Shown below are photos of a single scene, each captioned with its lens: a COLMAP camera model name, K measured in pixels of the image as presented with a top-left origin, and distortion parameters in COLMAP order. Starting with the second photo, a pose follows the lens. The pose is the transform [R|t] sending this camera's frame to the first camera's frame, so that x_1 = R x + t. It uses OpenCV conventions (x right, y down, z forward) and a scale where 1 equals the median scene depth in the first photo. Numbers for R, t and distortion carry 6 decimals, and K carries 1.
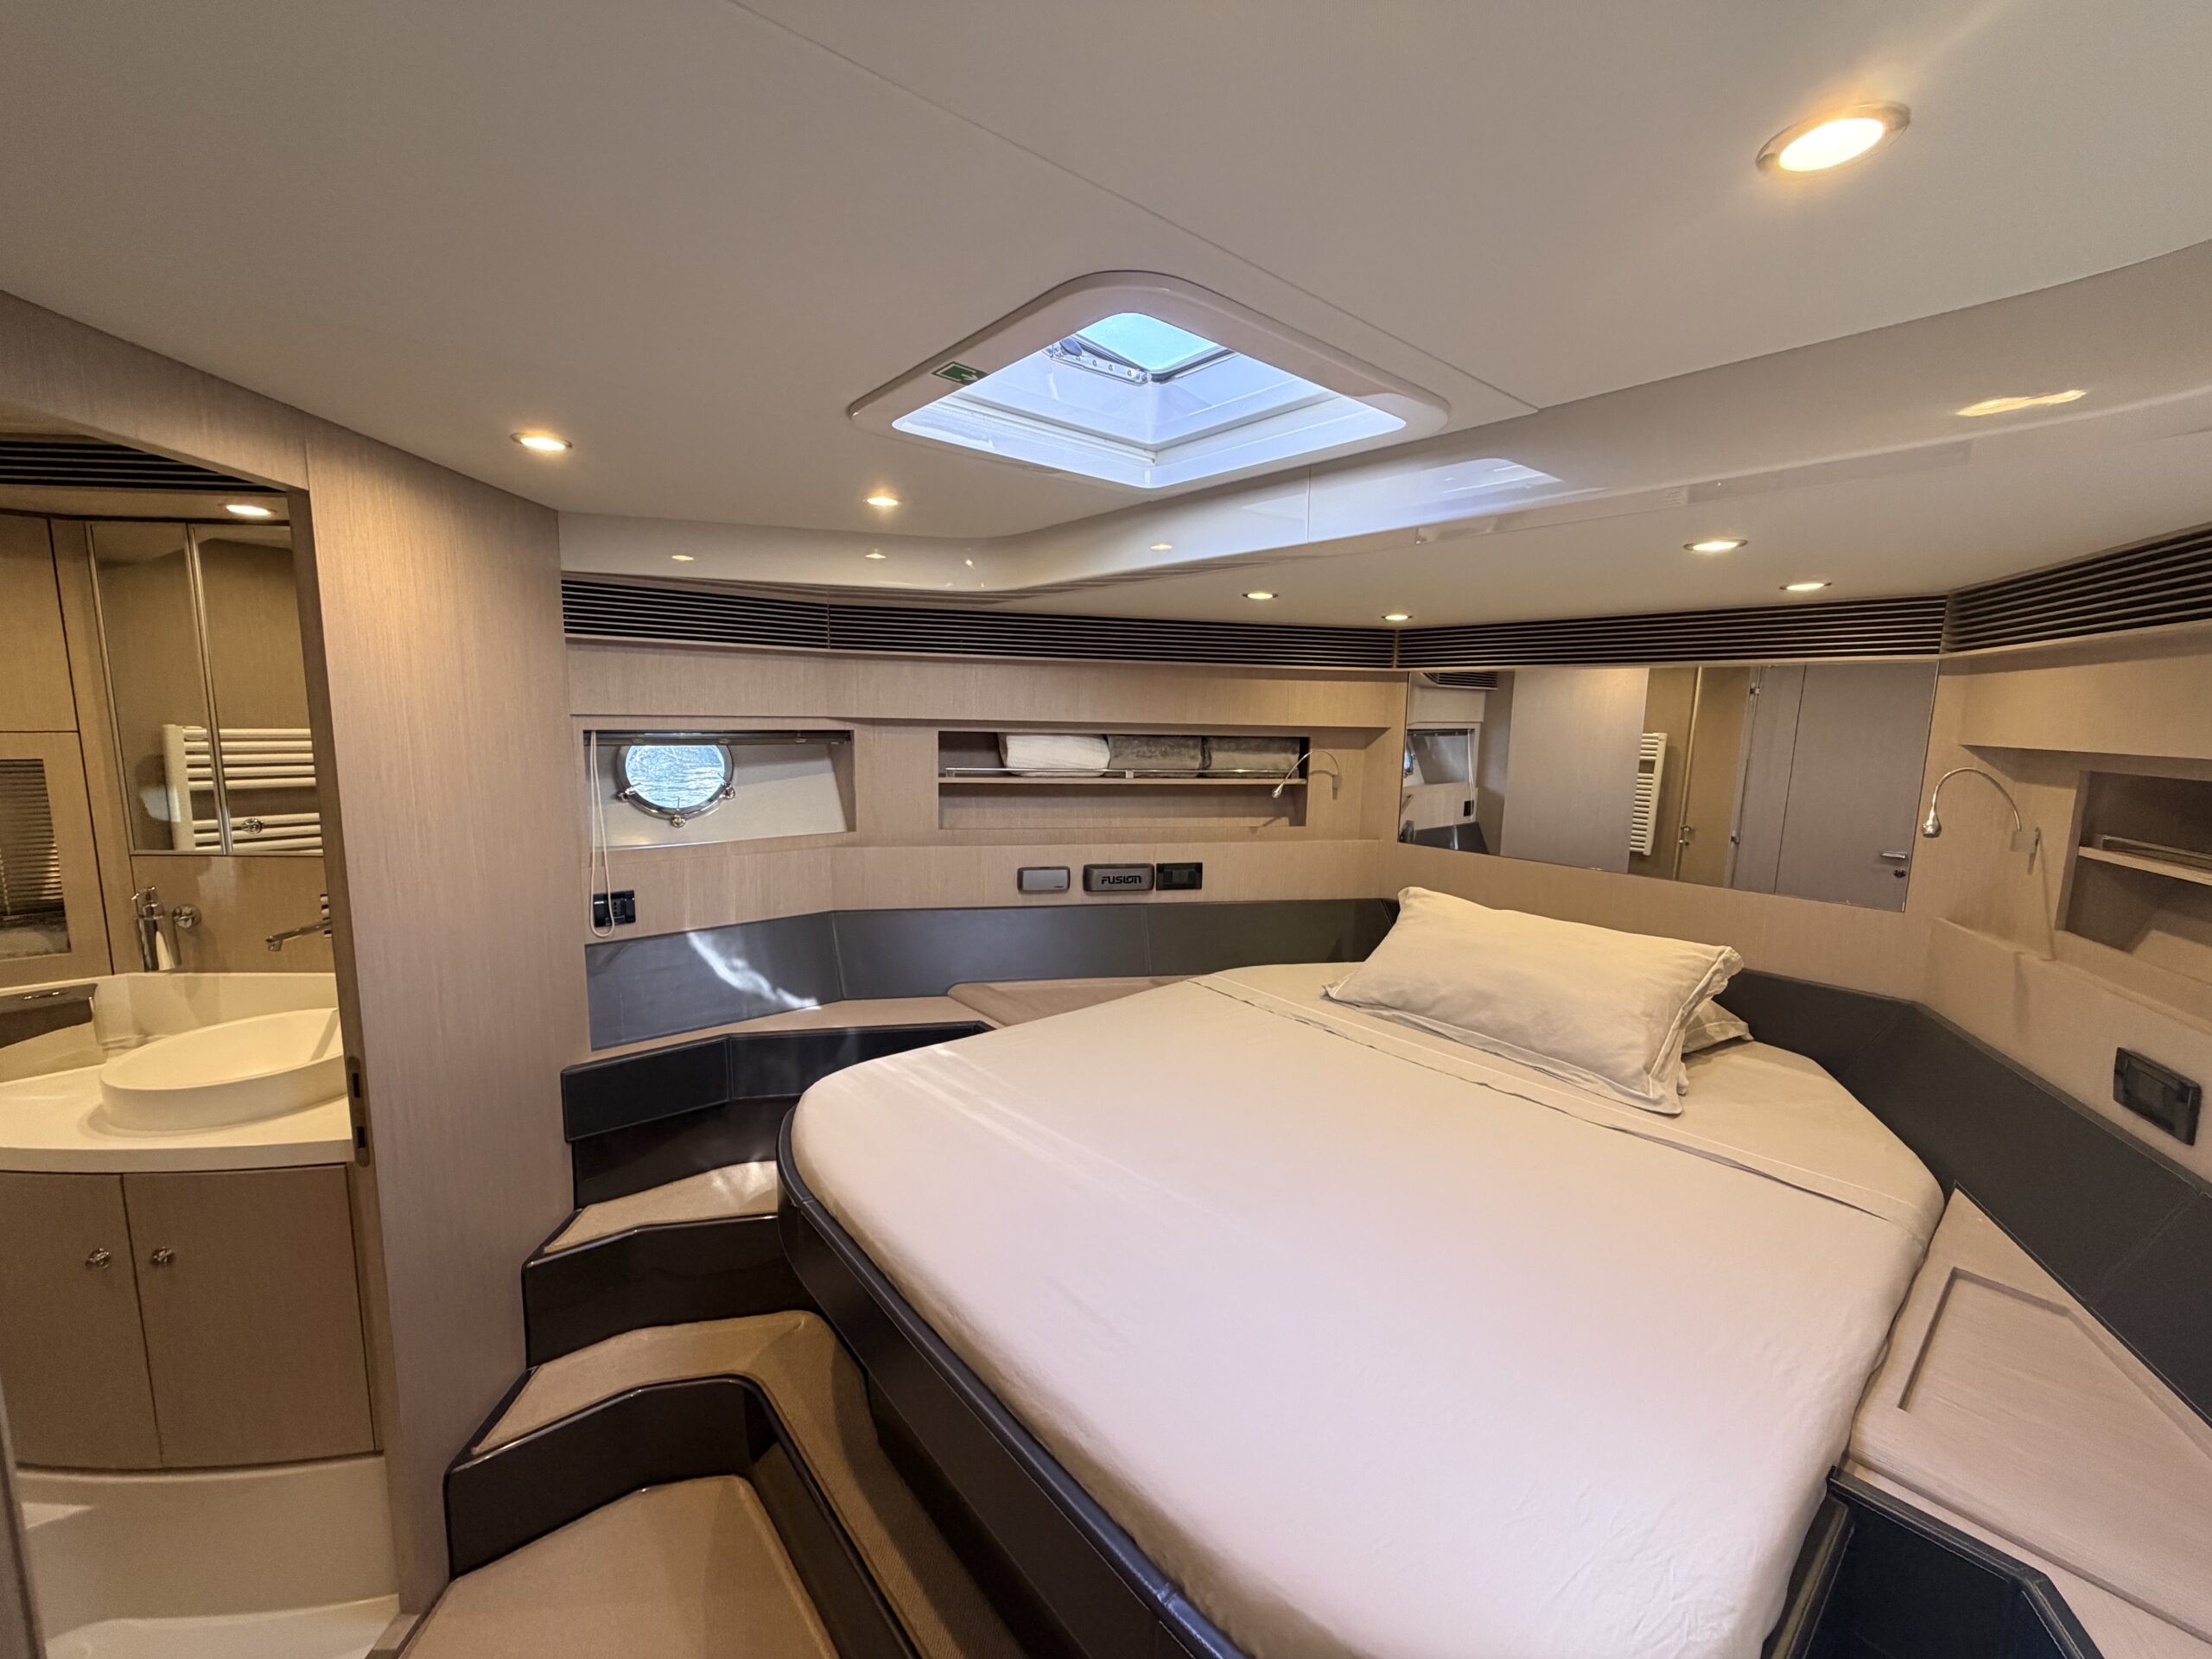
lens RADIAL K [[886.9, 0, 1106.0], [0, 886.9, 829.5], [0, 0, 1]] dist [0.000756, 0.000144]
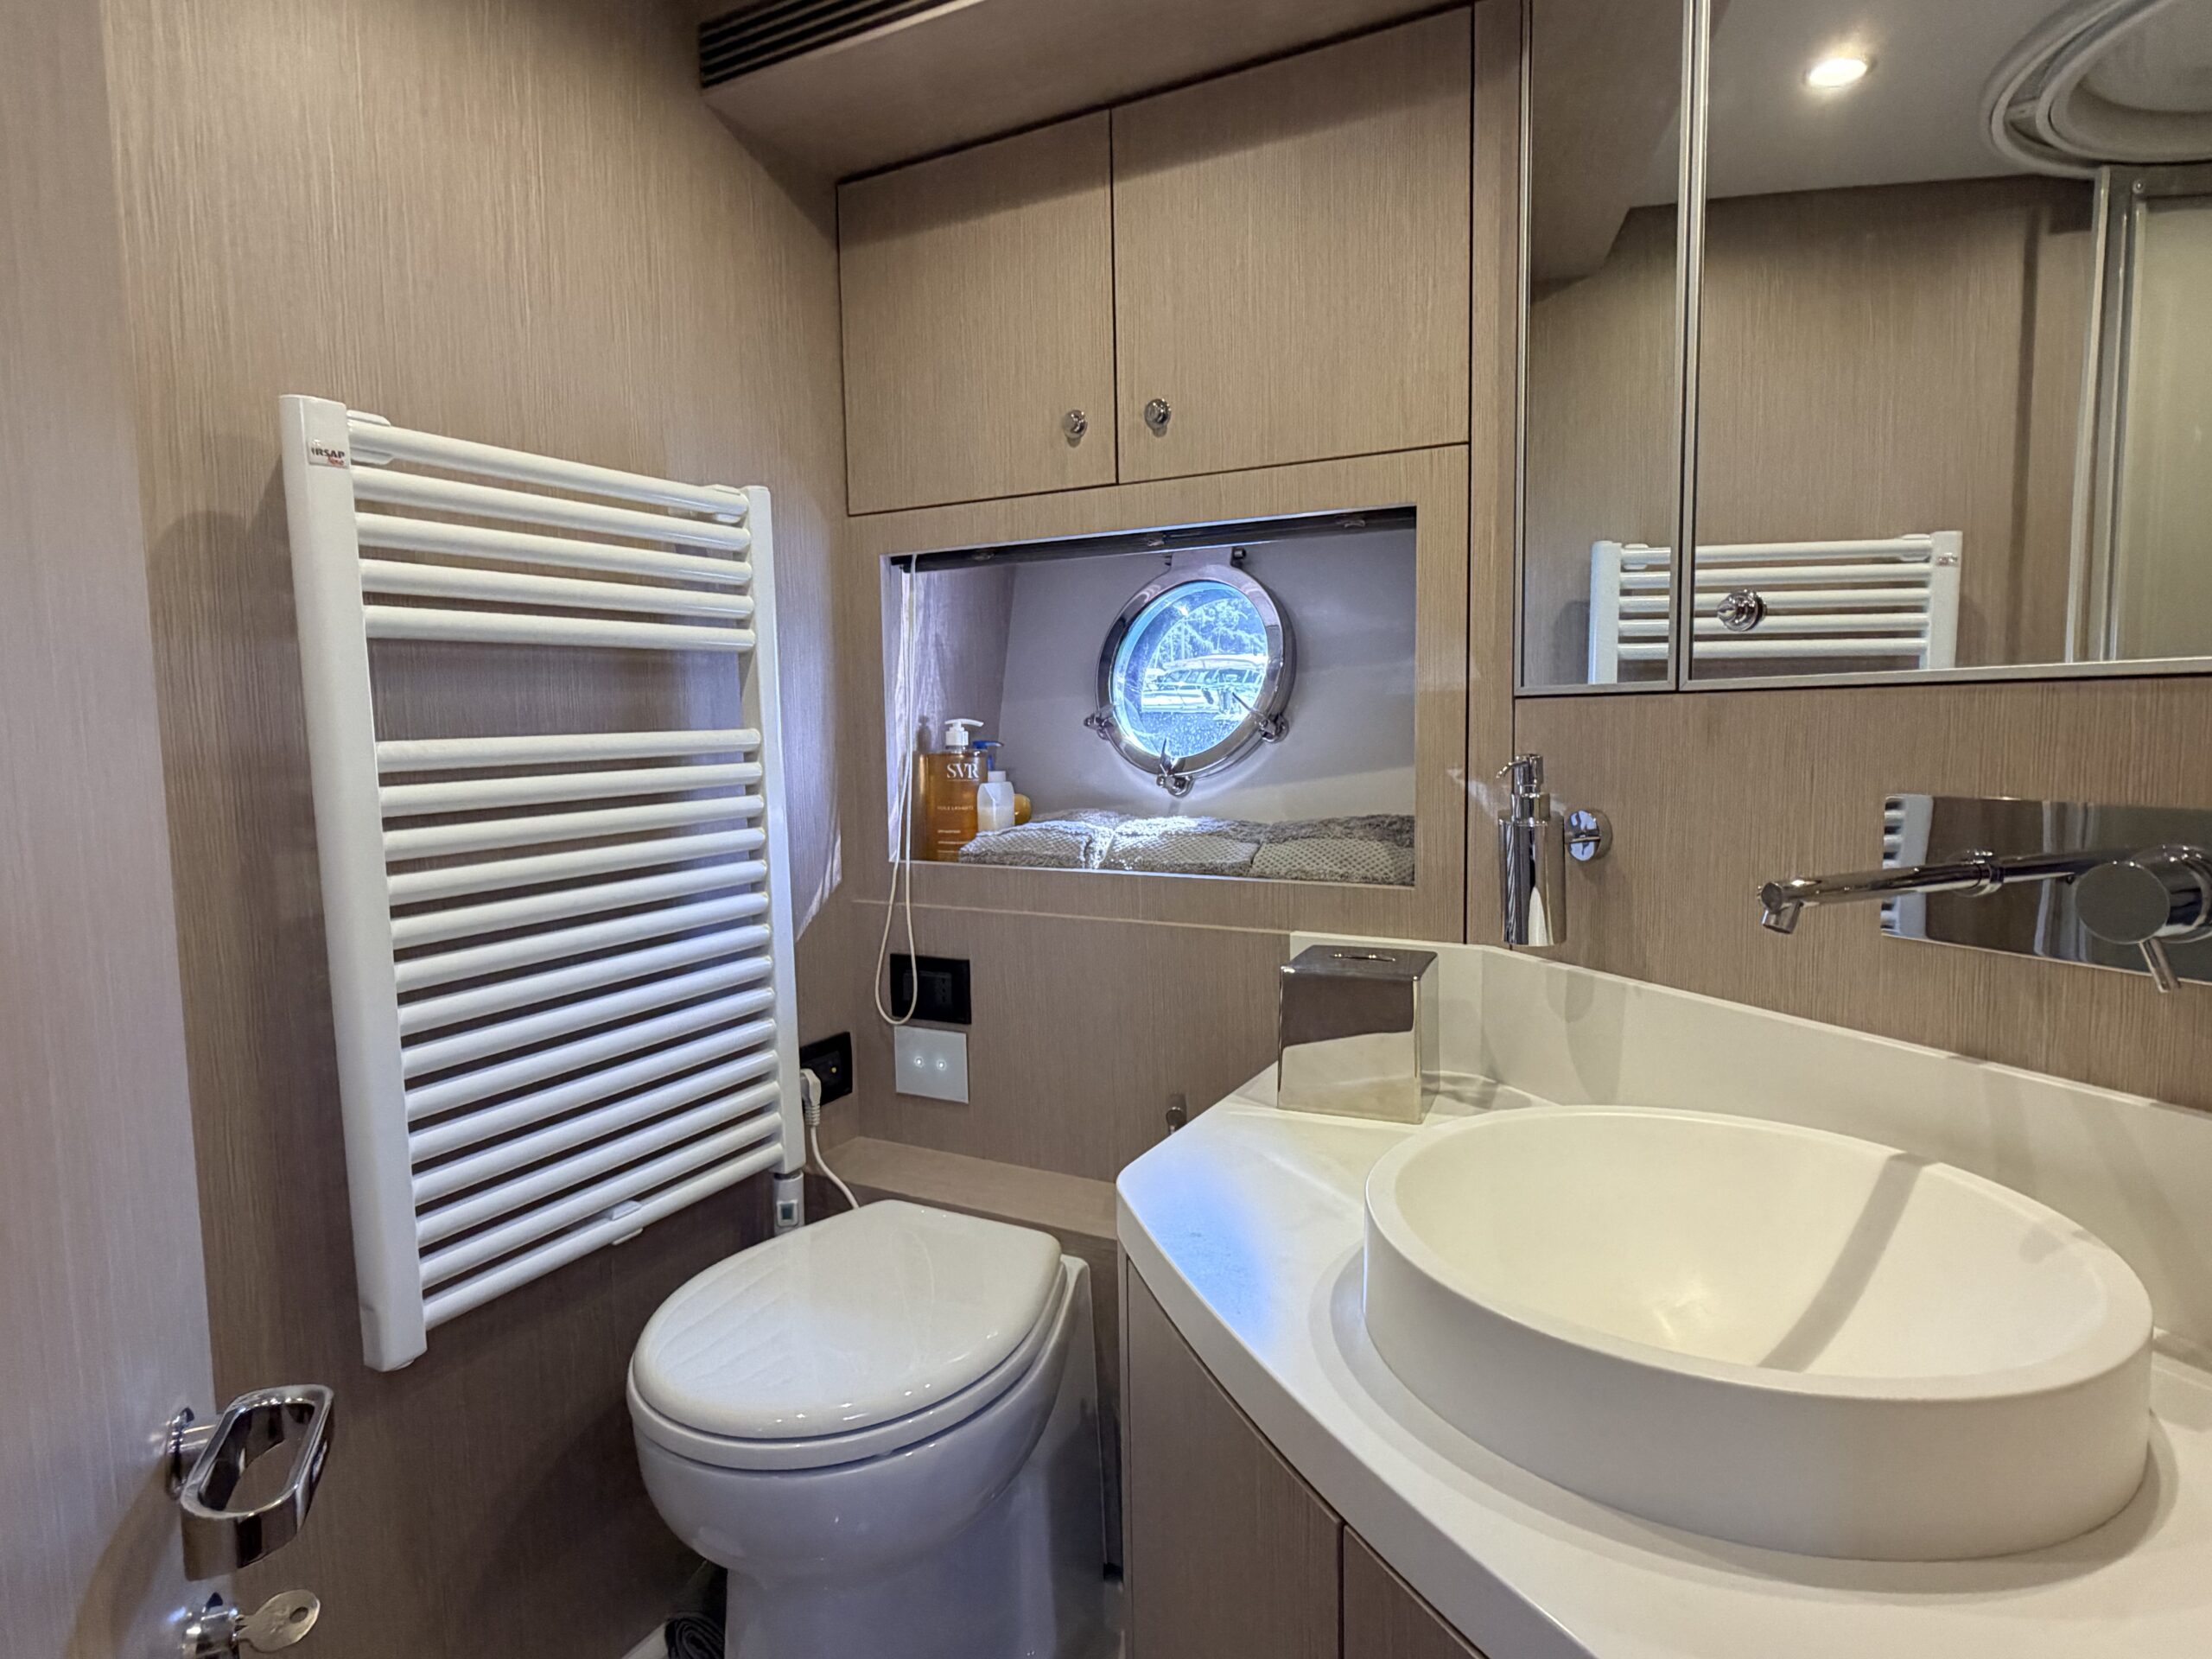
lens RADIAL K [[1217.1, 0, 1106.0], [0, 1217.1, 829.5], [0, 0, 1]] dist [-0.000472, -0.000063]
pose [[0.370540, 0.067781, -0.926340, -0.577014], [-0.100308, 0.994421, 0.032639, 0.100151], [0.923384, 0.080825, 0.375272, 0.564382]]
